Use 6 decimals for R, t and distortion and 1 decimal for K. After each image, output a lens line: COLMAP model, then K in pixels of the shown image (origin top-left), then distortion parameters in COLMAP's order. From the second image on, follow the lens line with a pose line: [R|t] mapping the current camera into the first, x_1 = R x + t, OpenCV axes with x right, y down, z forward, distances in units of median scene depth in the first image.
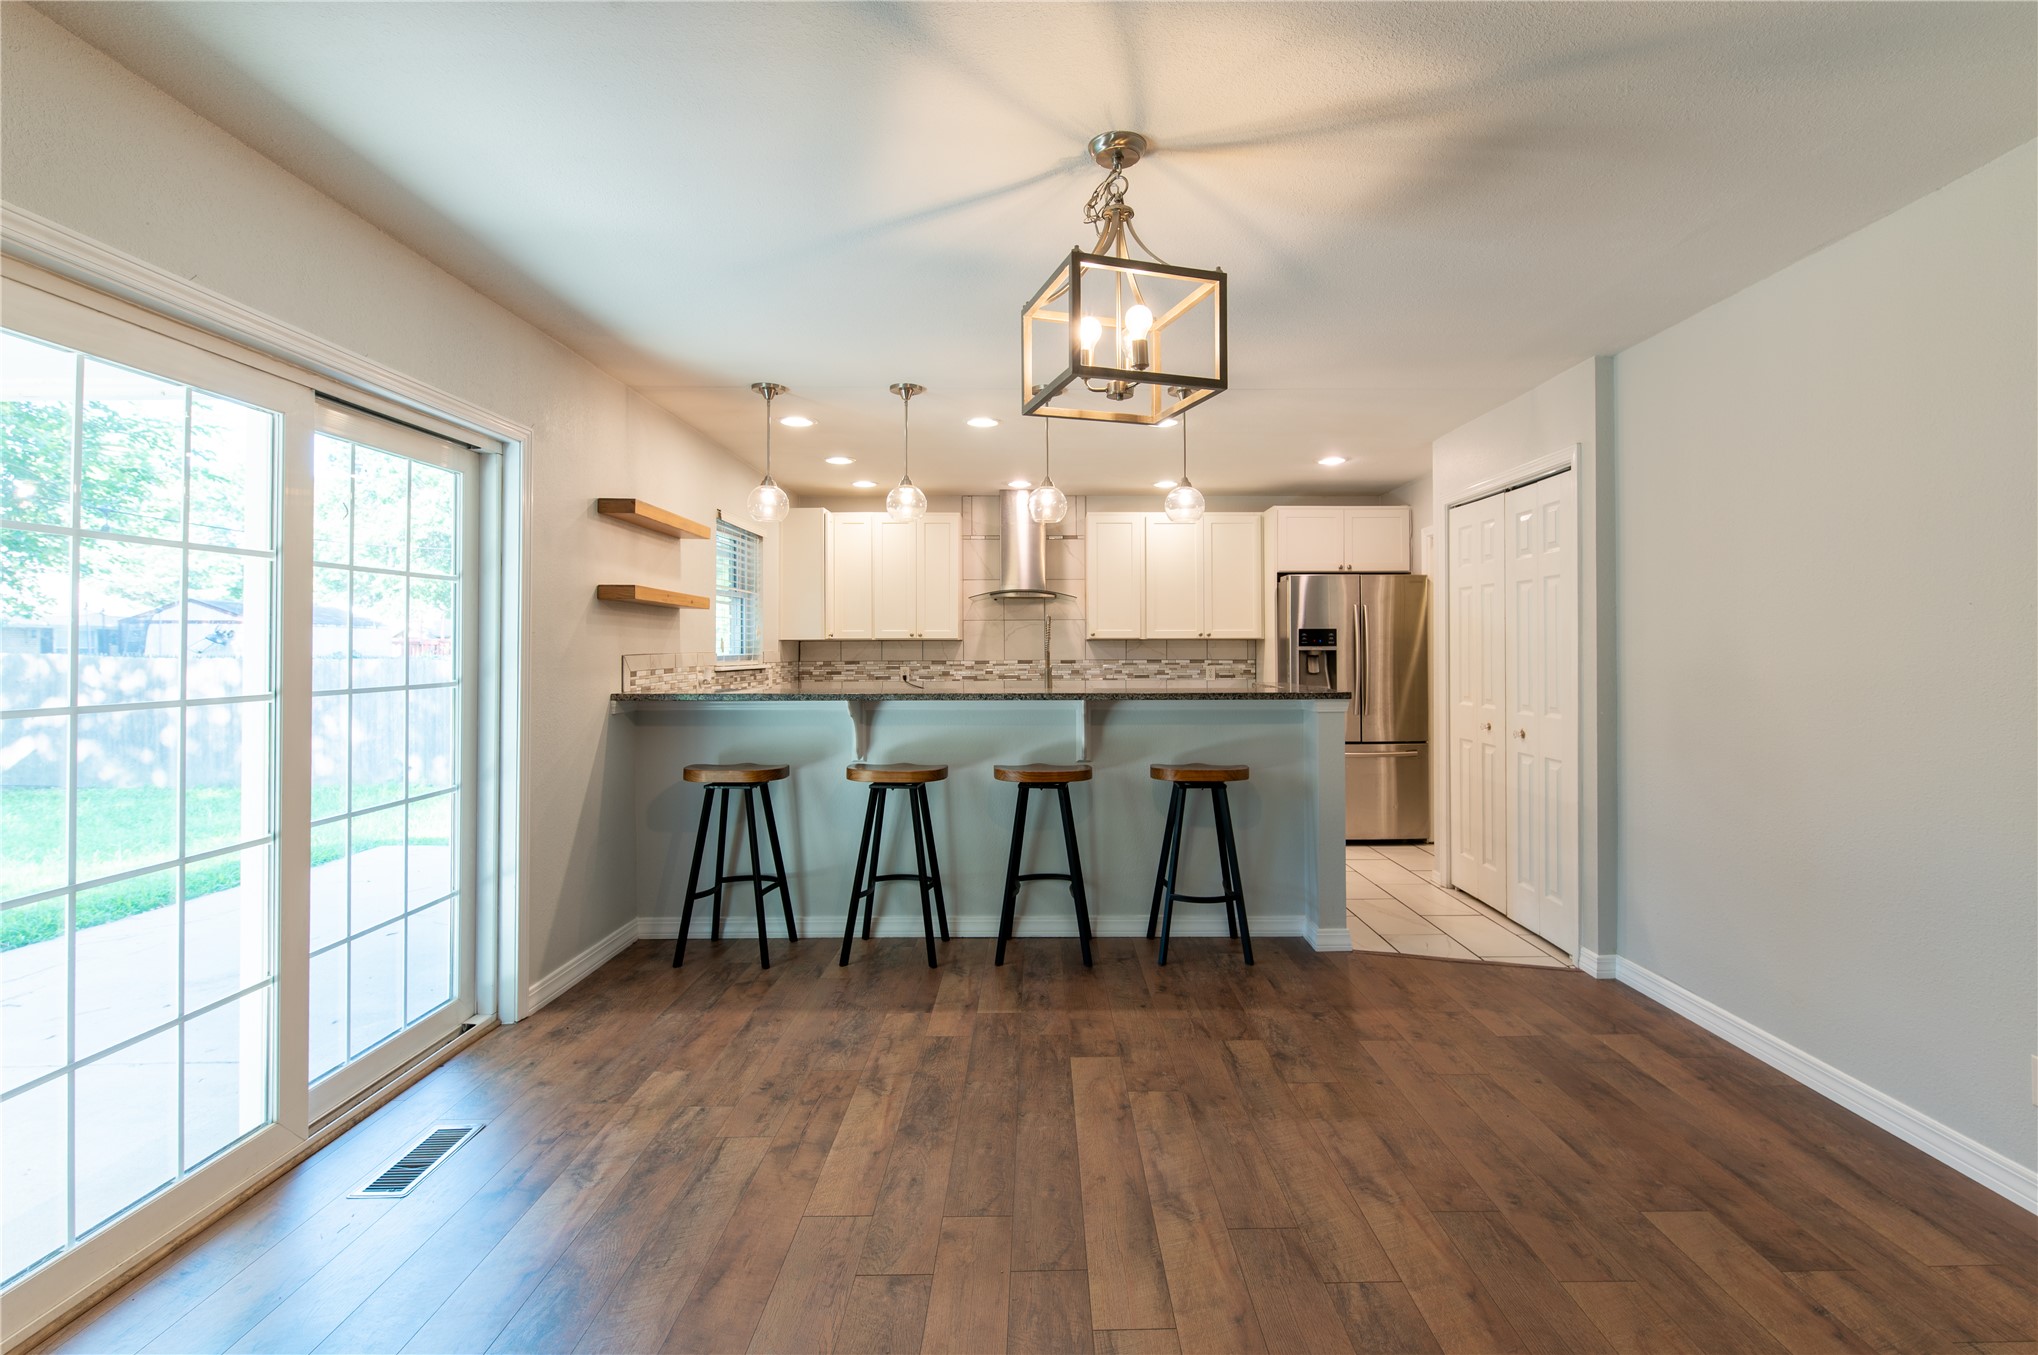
lens RADIAL K [[989.2, 0, 1056.3], [0, 989.2, 666.1], [0, 0, 1]] dist [0.000780, 0.000011]
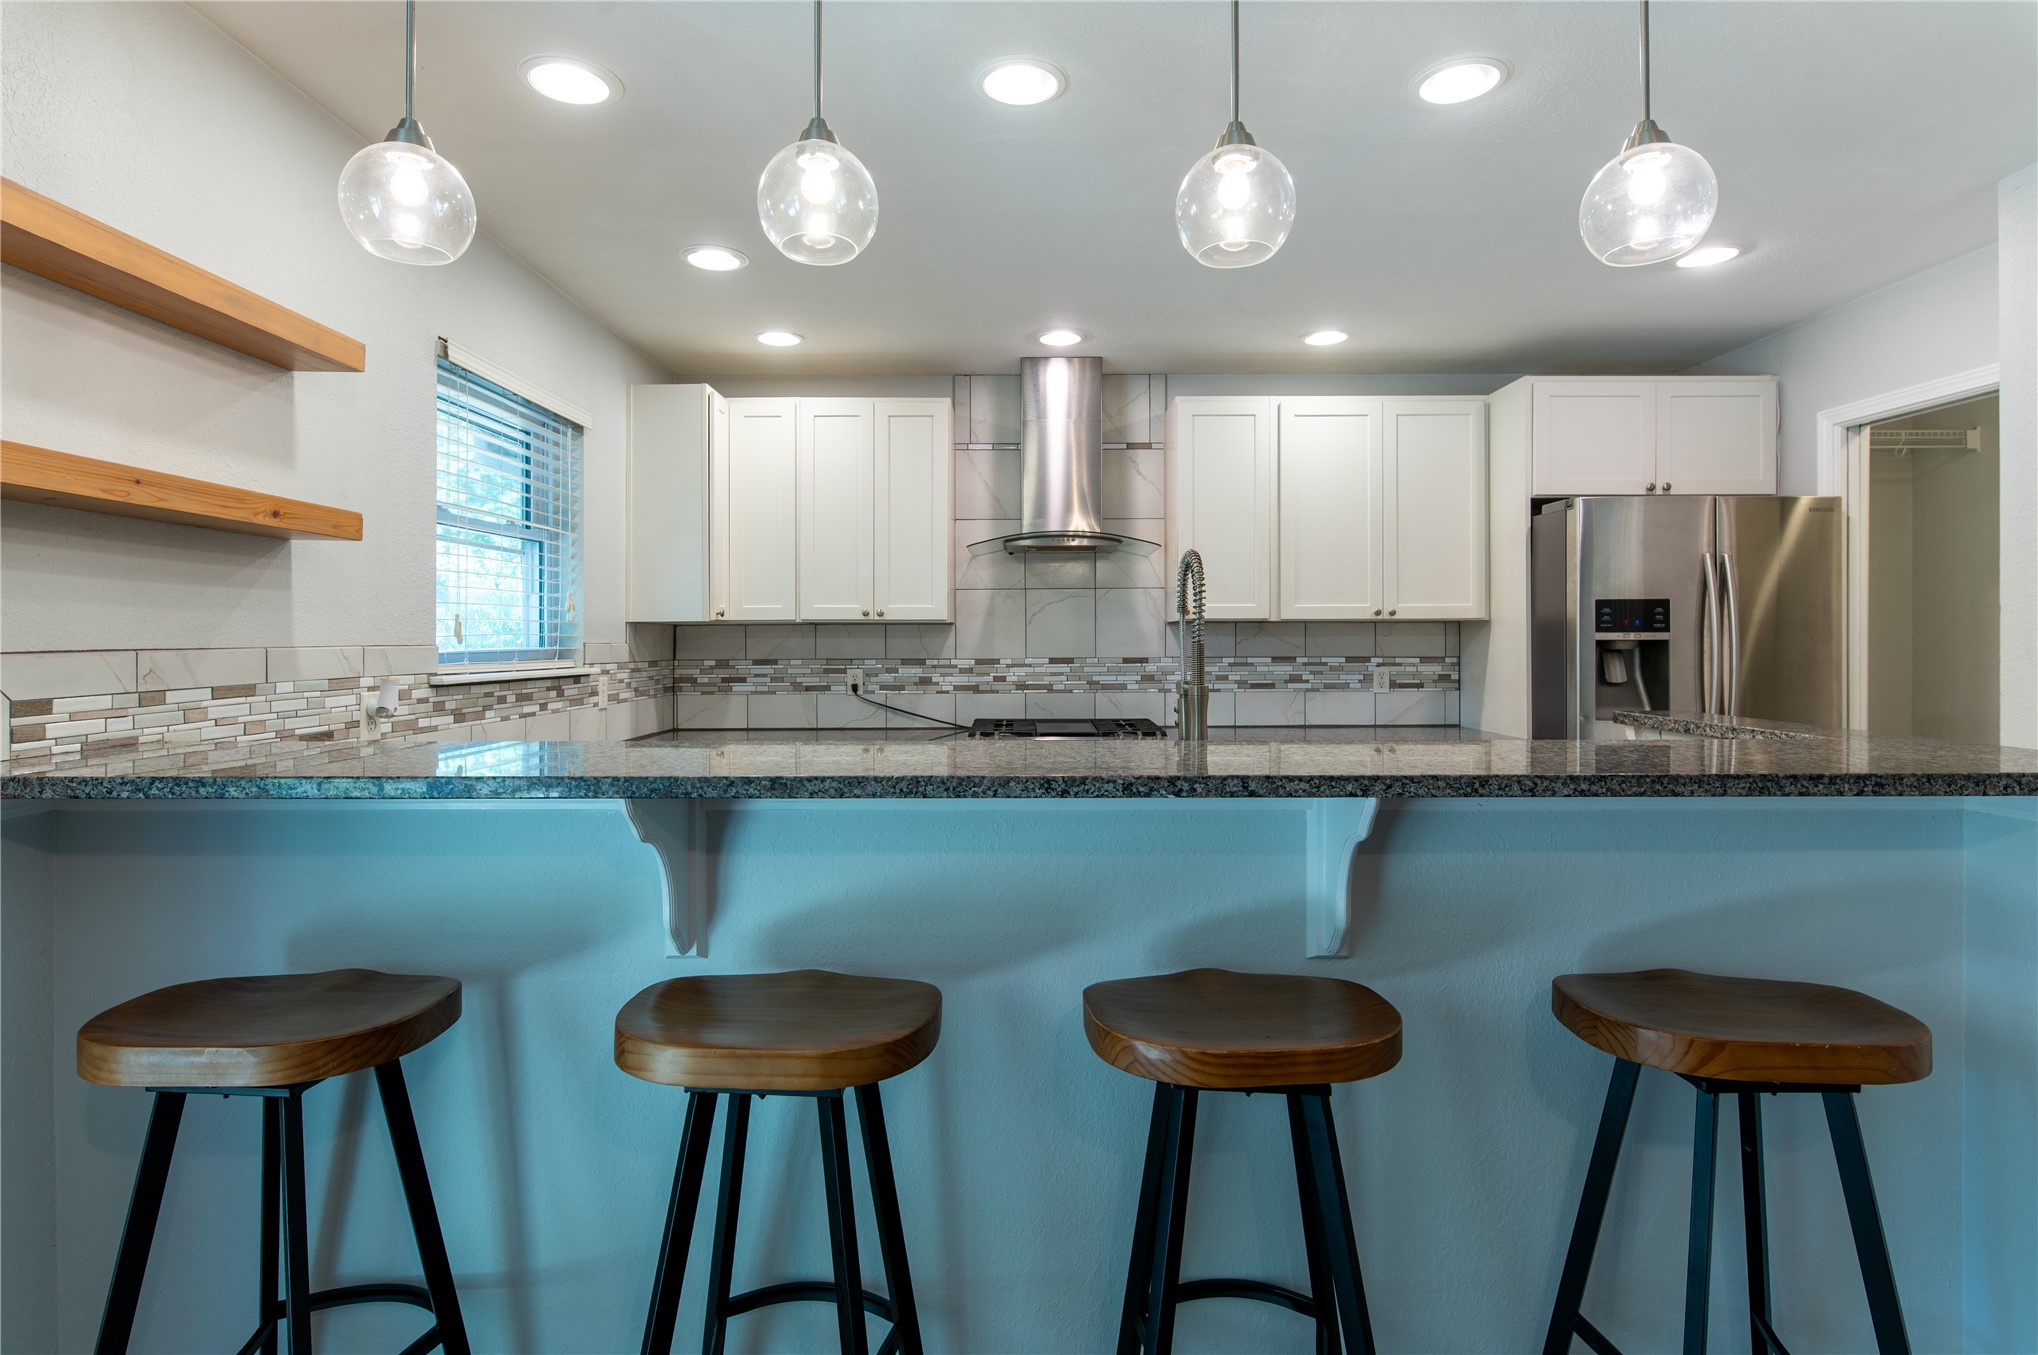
lens RADIAL K [[1026.7, 0, 1018.2], [0, 1026.7, 646.7], [0, 0, 1]] dist [-0.001210, -0.000126]
pose [[0.999867, -0.000412, -0.016300, -0.049193], [0.000225, 0.999934, -0.011469, -0.005772], [0.016304, 0.011463, 0.999801, 0.413130]]
